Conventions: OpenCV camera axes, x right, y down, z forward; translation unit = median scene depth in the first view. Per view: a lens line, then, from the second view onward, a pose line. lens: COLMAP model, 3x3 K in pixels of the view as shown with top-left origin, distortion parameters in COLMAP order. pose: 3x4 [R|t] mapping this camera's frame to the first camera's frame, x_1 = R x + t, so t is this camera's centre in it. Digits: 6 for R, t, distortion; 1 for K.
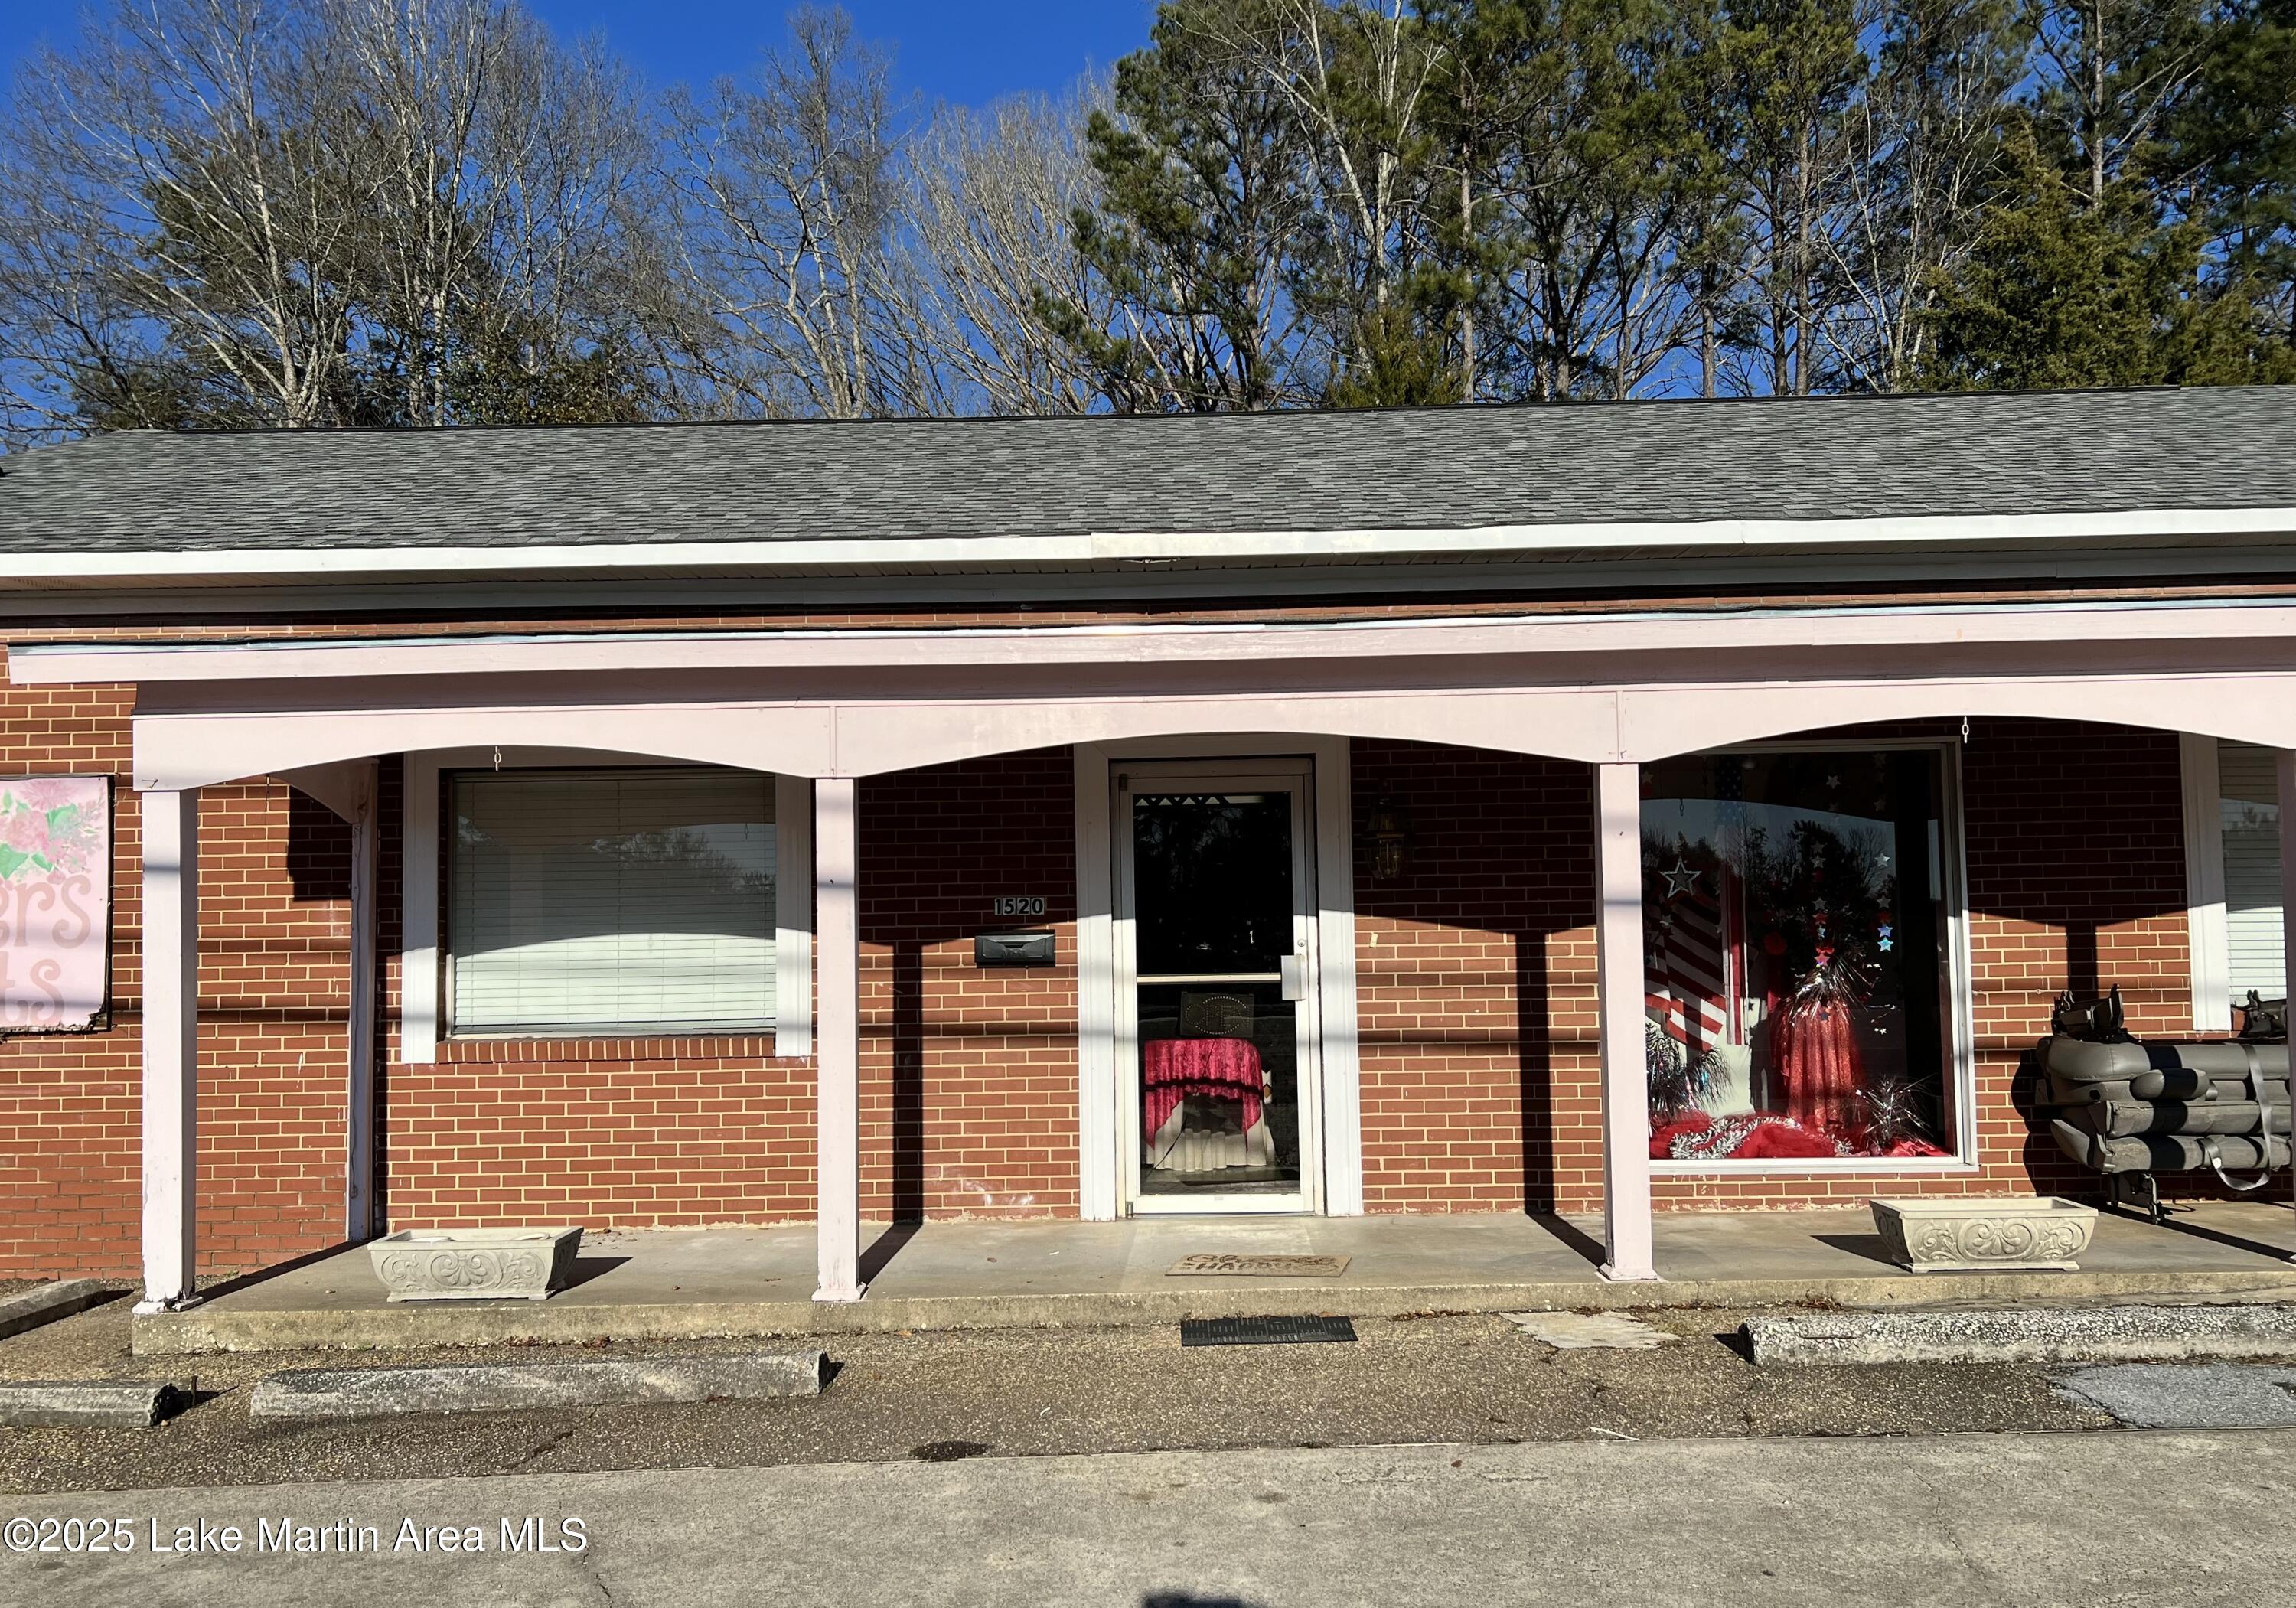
lens RADIAL K [[1810.3, 0, 1145.1], [0, 1810.3, 849.8], [0, 0, 1]] dist [0.018139, 0.001460]
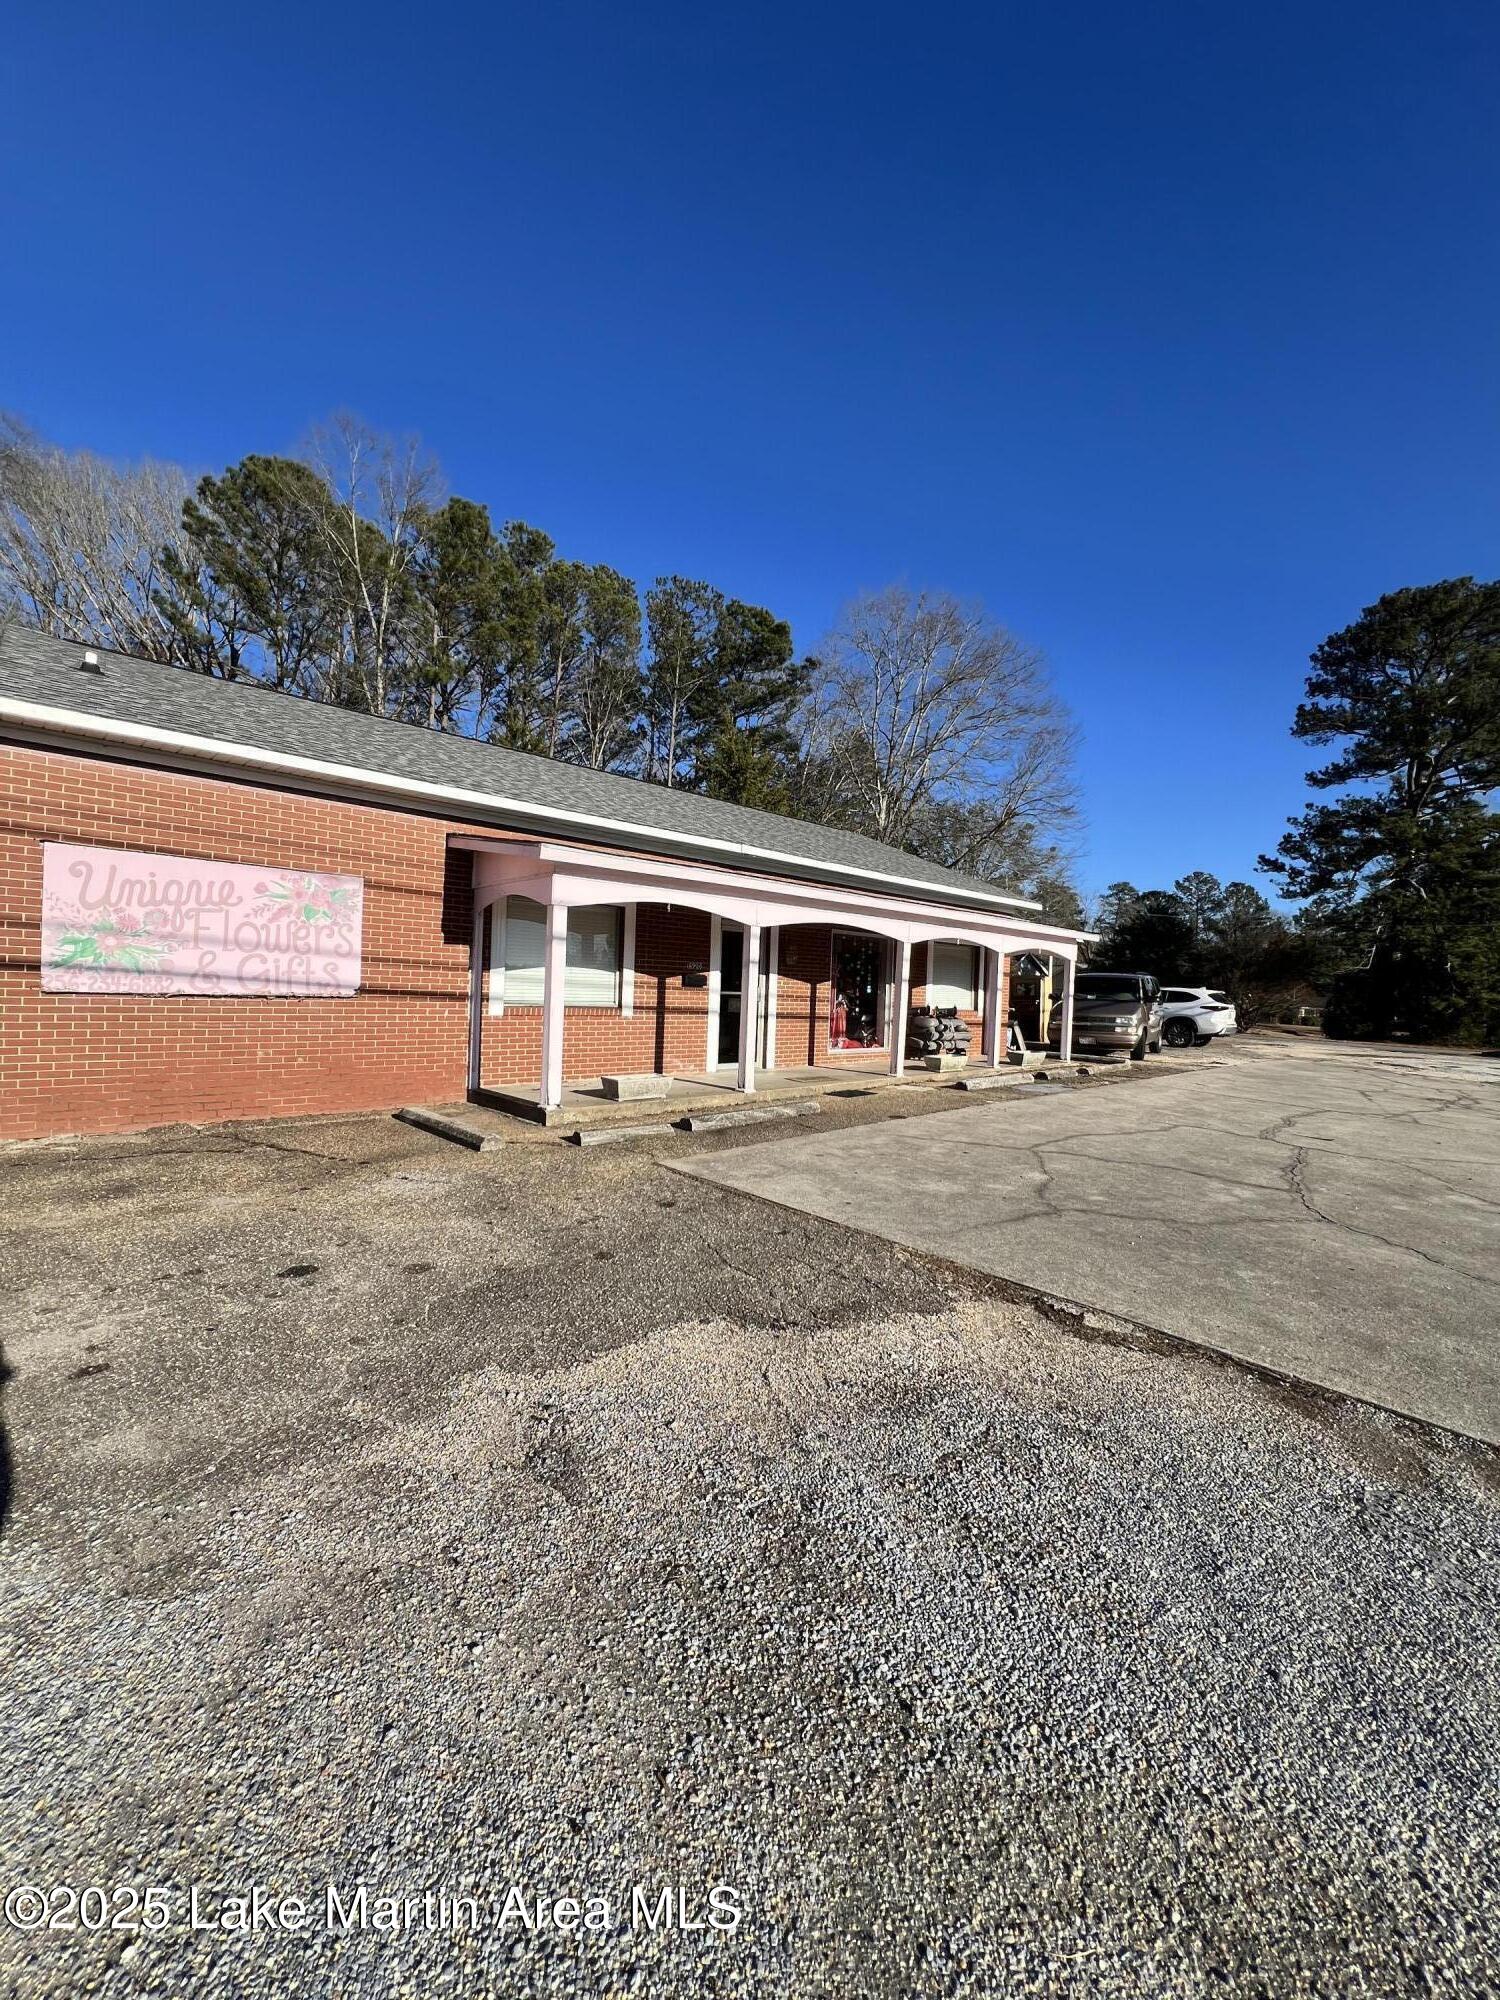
lens RADIAL K [[806.0, 0, 750.0], [0, 806.0, 1000.0], [0, 0, 1]] dist [-0.001353, -0.000101]
pose [[0.717775, 0.032700, 0.695507, -0.901421], [-0.087012, 0.995279, 0.043003, 0.021974], [-0.690817, -0.091384, 0.717231, 0.007001]]
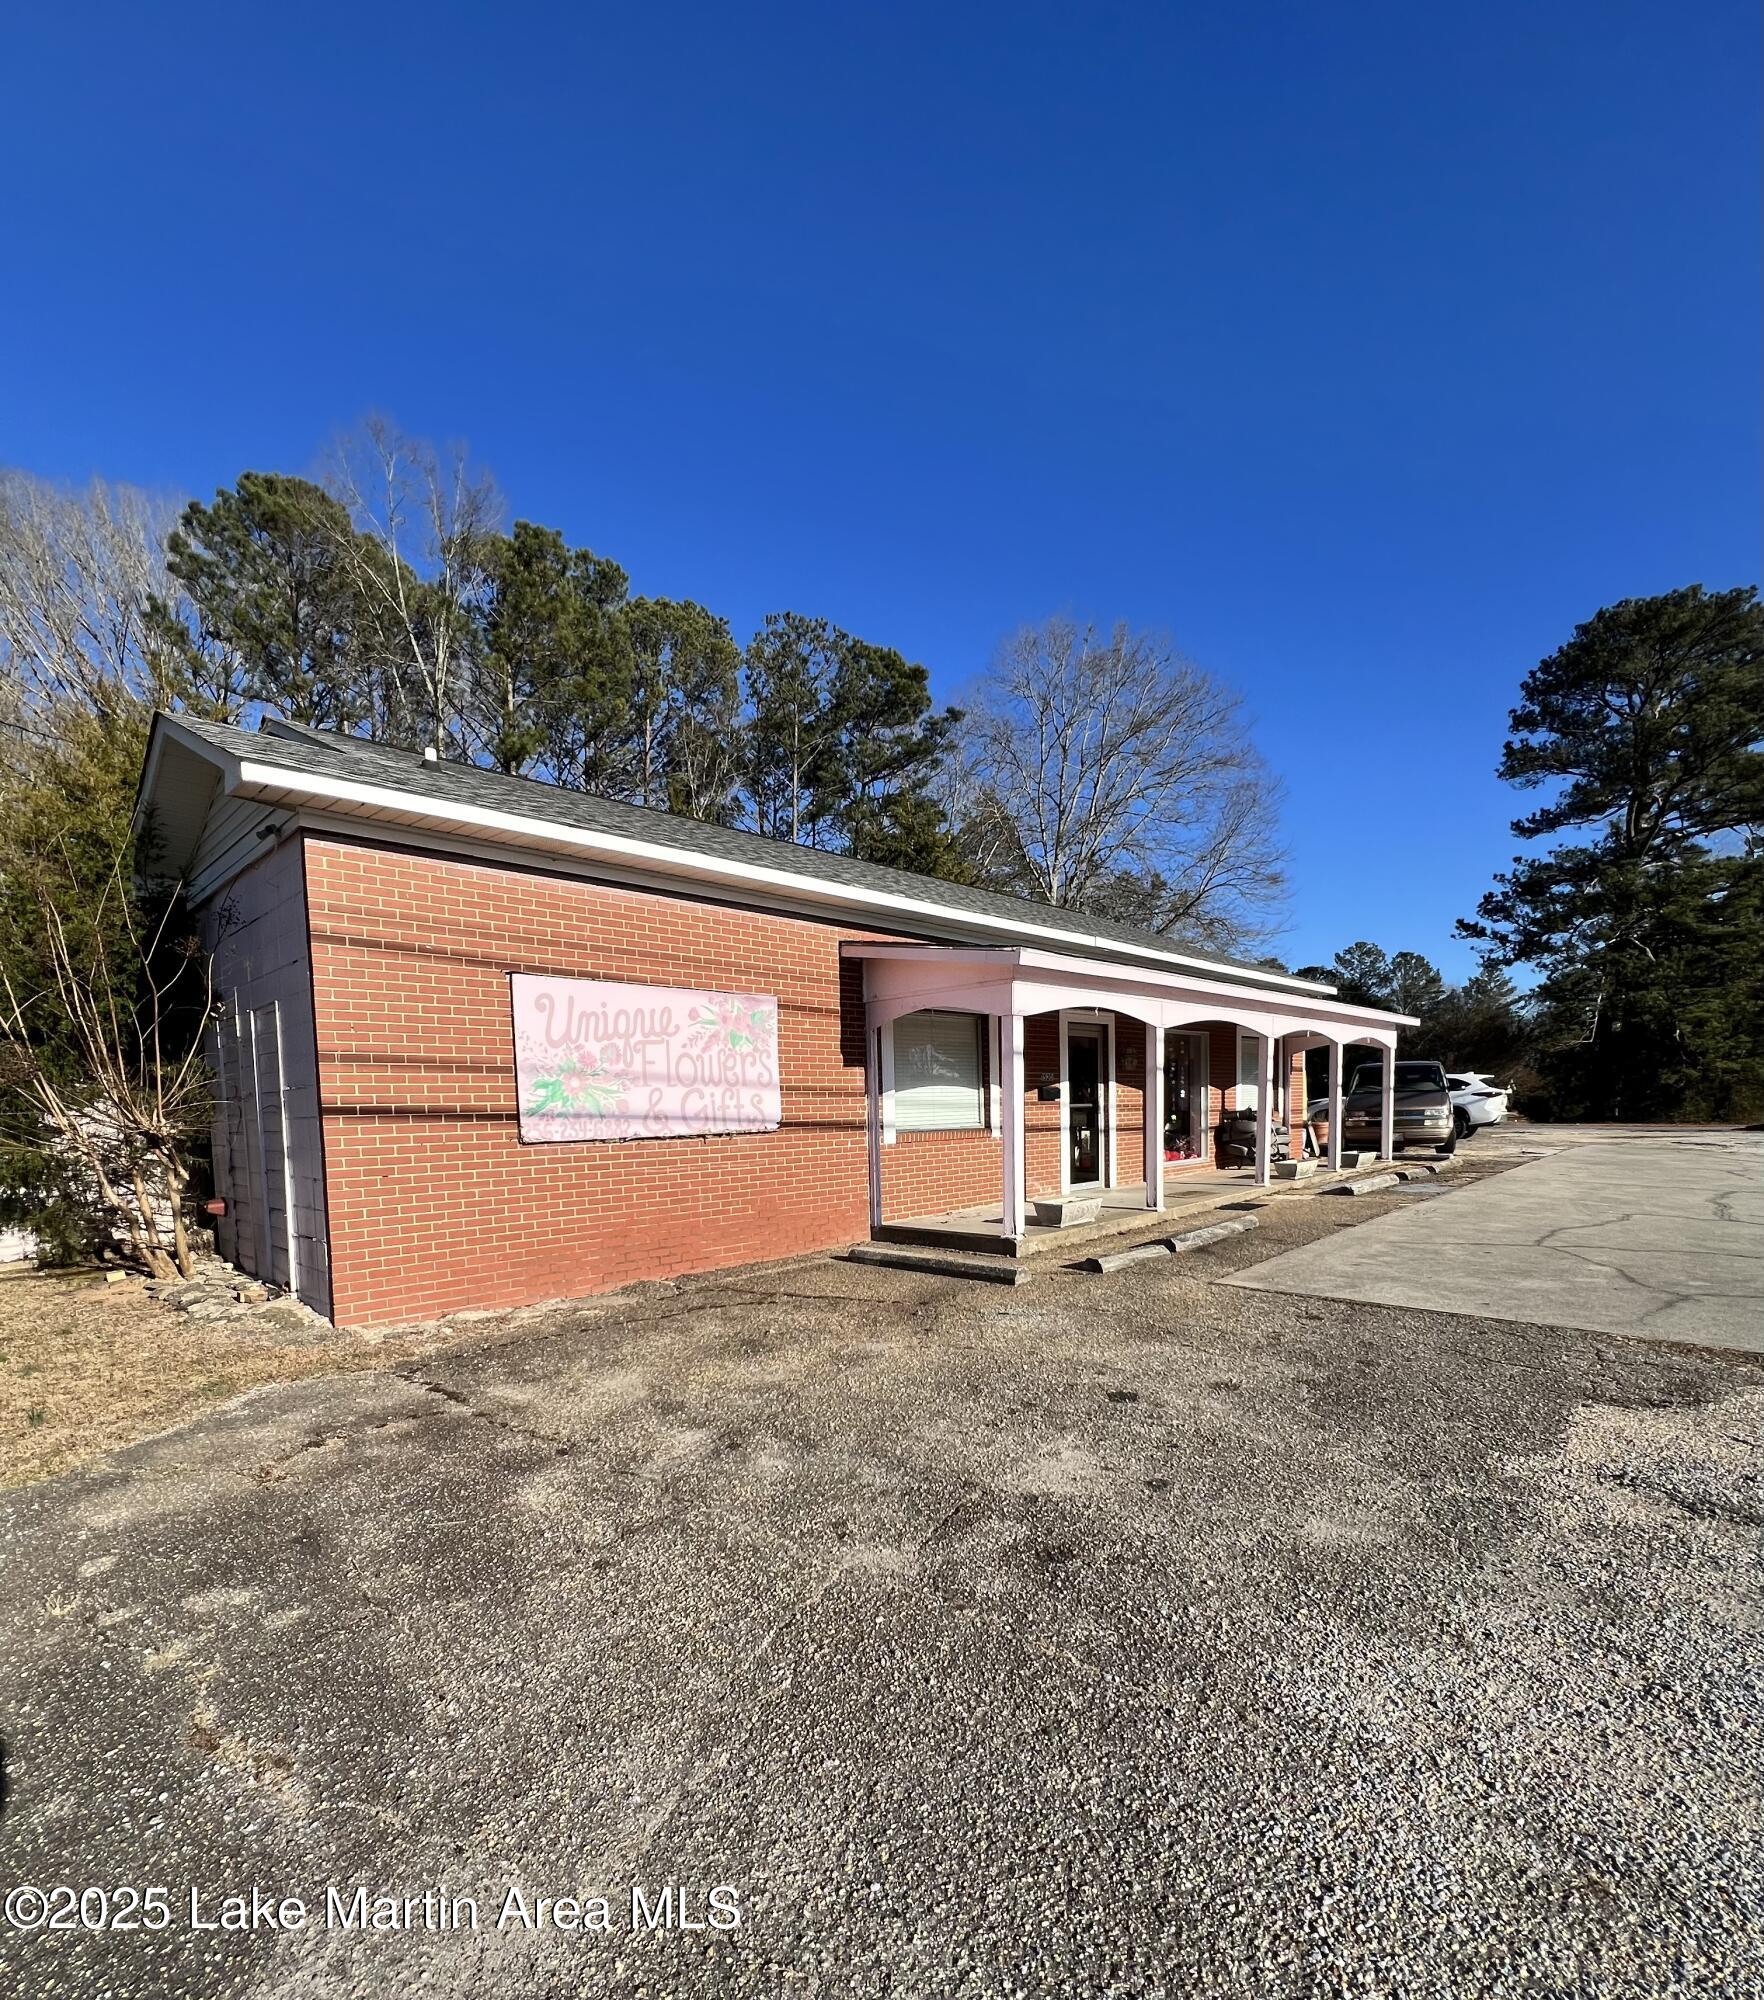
lens RADIAL K [[948.9, 0, 880.1], [0, 948.9, 1180.5], [0, 0, 1]] dist [-0.000513, -0.000629]
pose [[0.676308, -0.056192, 0.734473, -1.237773], [-0.028591, 0.994332, 0.102400, 0.045556], [-0.736064, -0.090253, 0.670868, 0.251273]]
